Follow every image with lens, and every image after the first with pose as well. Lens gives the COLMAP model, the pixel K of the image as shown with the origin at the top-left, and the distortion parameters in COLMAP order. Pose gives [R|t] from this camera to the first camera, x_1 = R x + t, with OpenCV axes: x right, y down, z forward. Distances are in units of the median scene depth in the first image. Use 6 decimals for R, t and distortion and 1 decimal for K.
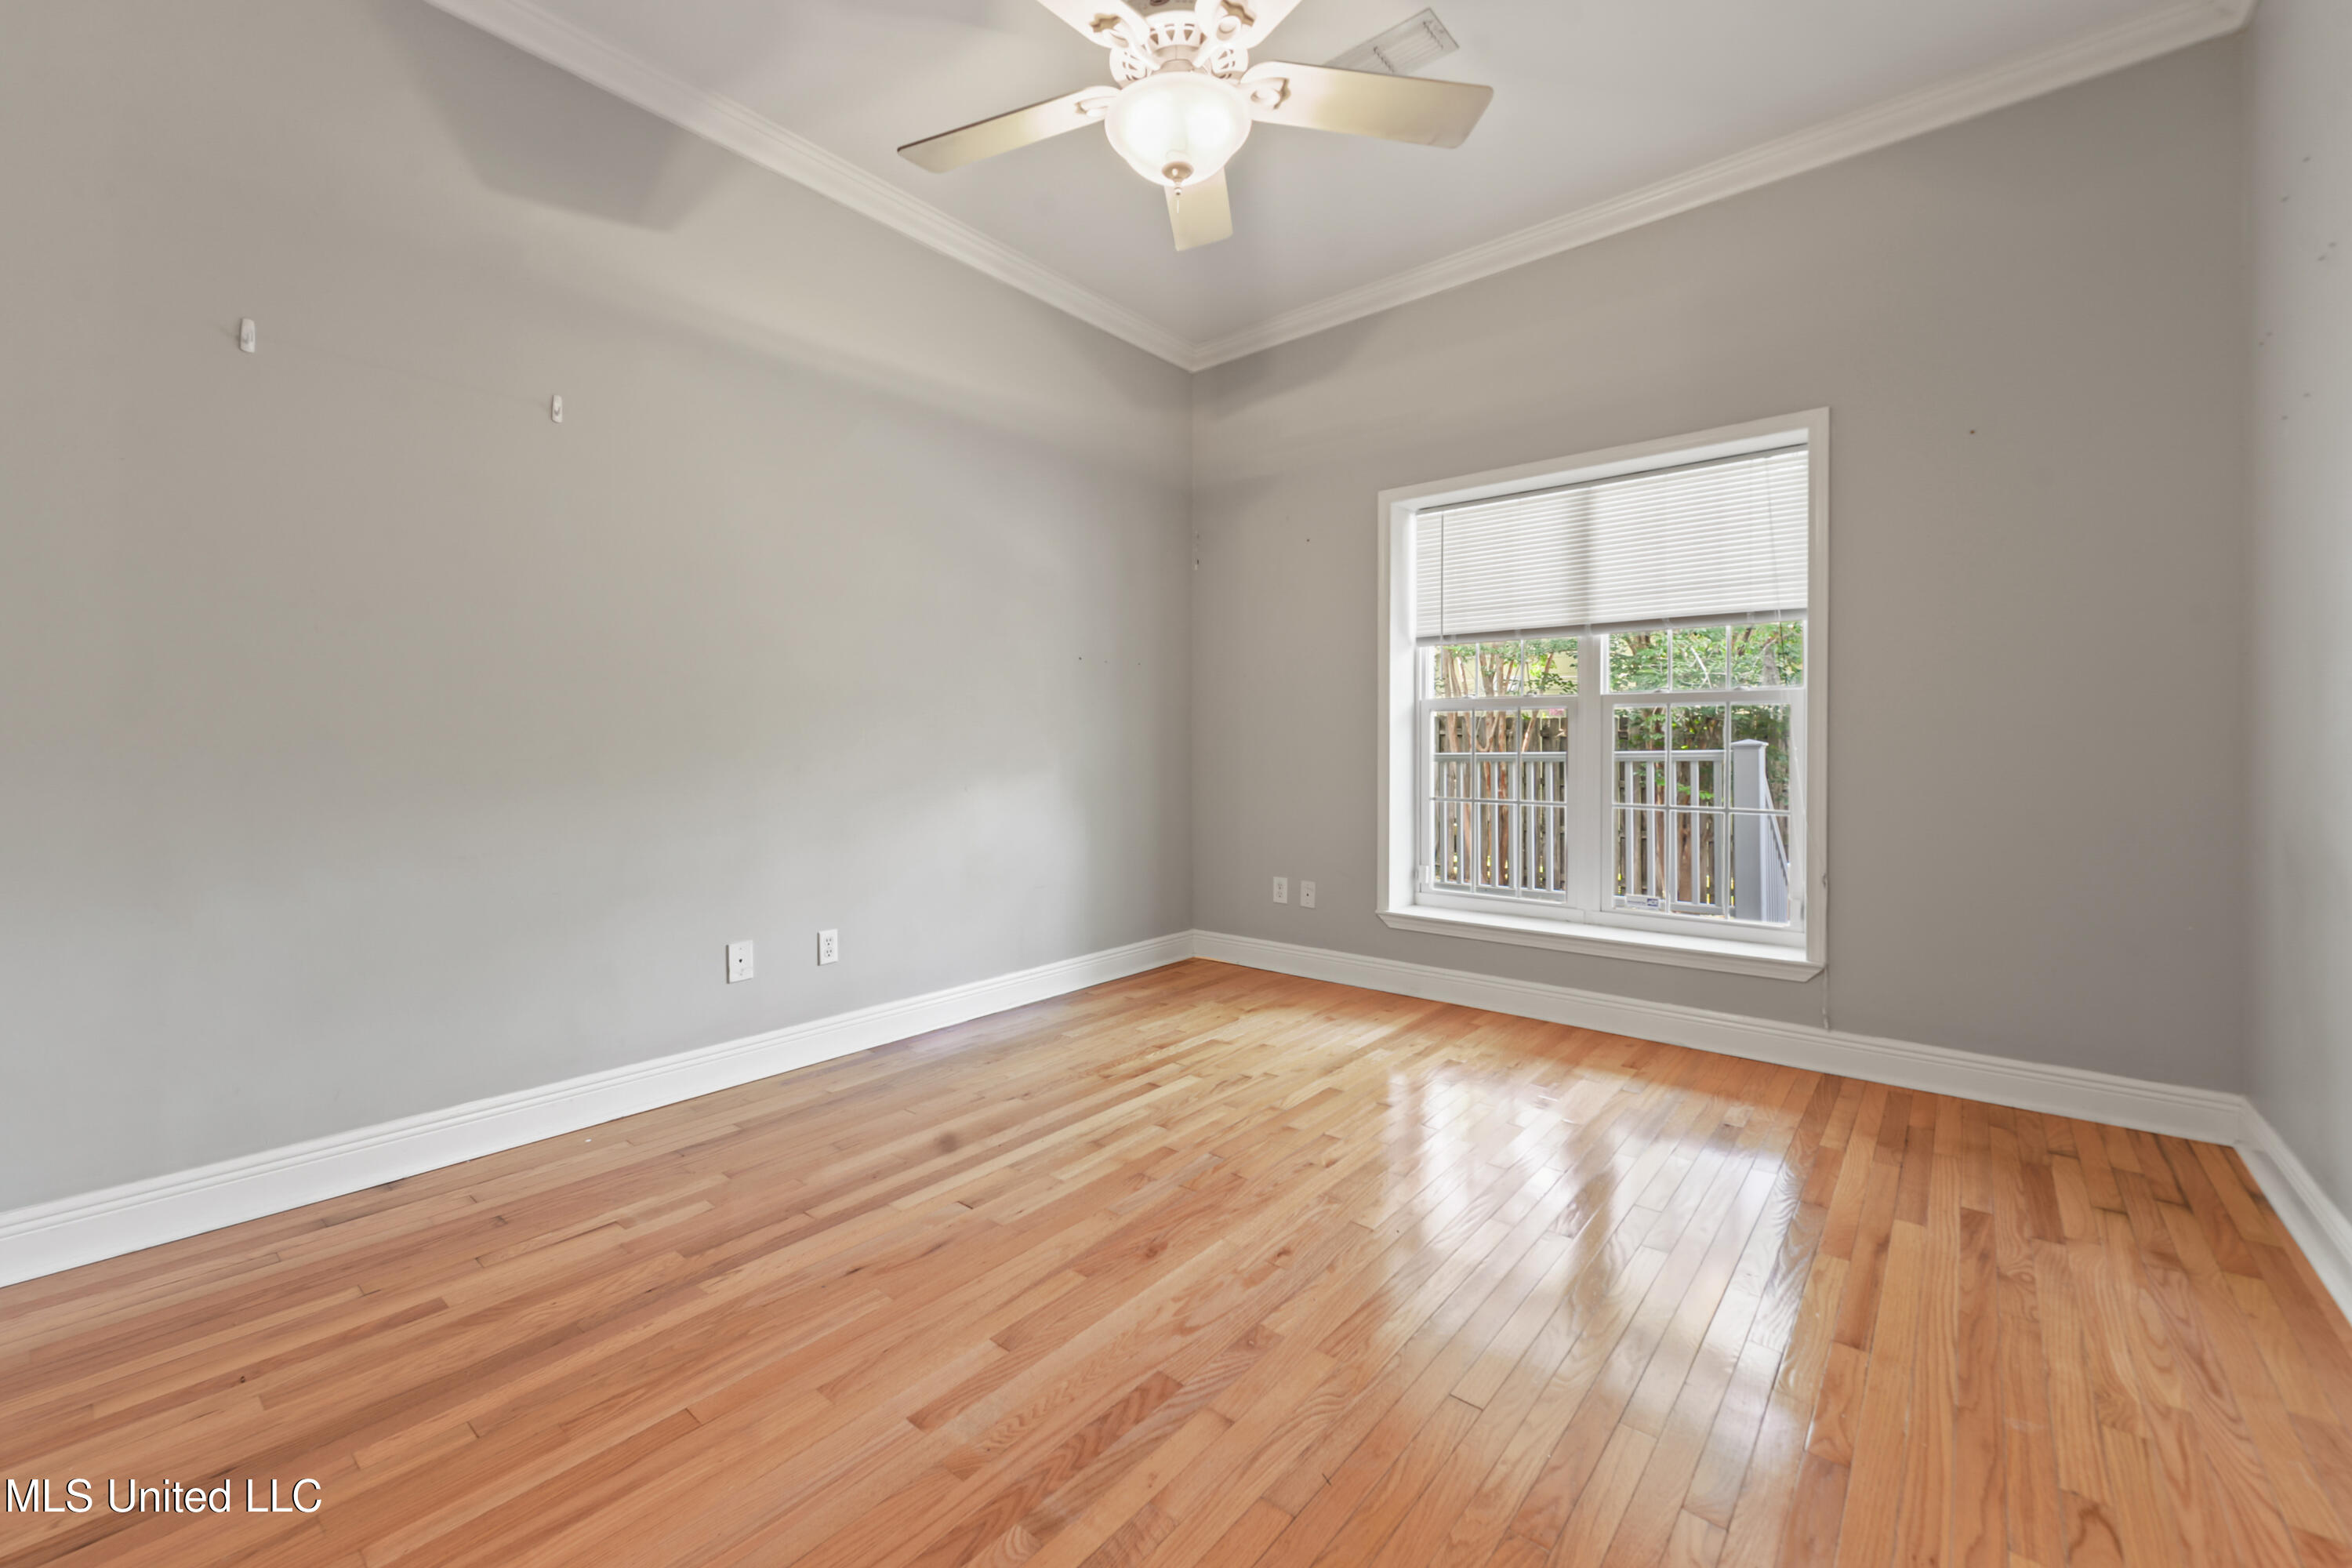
lens RADIAL K [[941.9, 0, 1128.9], [0, 941.9, 743.0], [0, 0, 1]] dist [0.010549, -0.000045]
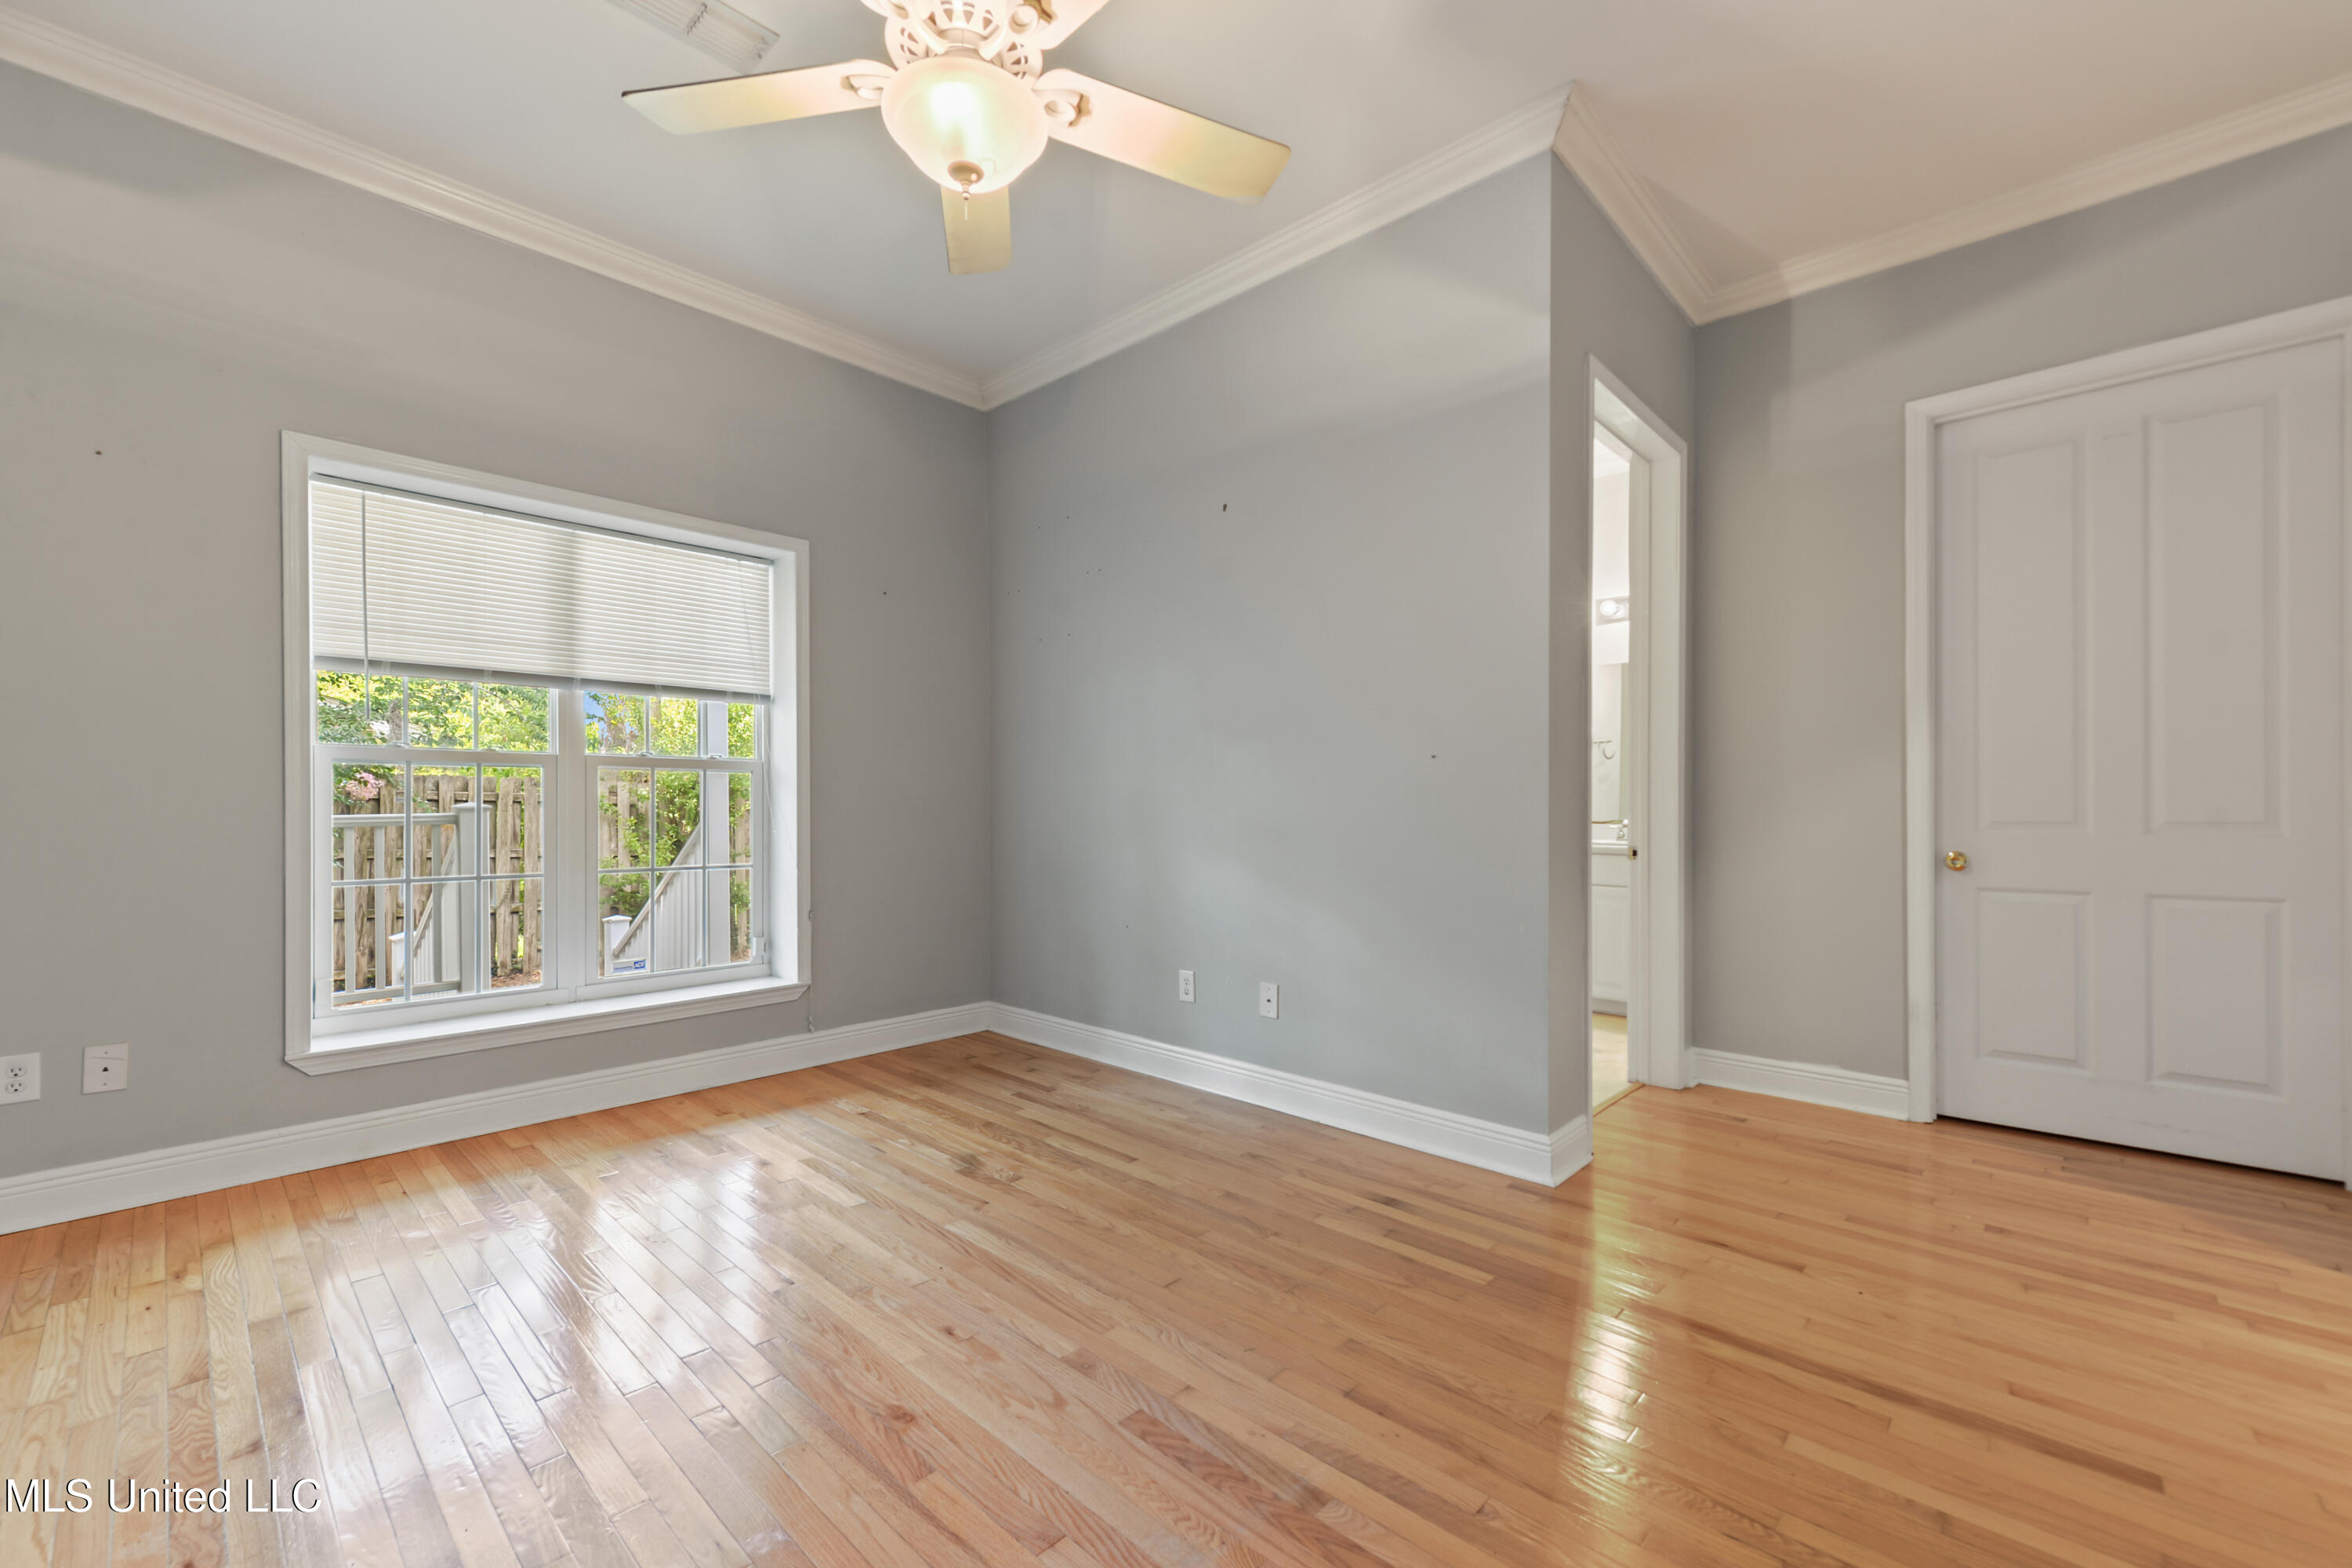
lens RADIAL K [[941.9, 0, 1170.5], [0, 941.9, 804.1], [0, 0, 1]] dist [0.010549, -0.000045]
pose [[0.056018, 0.003681, 0.998423, -0.531969], [-0.002999, 0.999989, -0.003519, -0.000995], [-0.998425, -0.002797, 0.056029, 0.477983]]
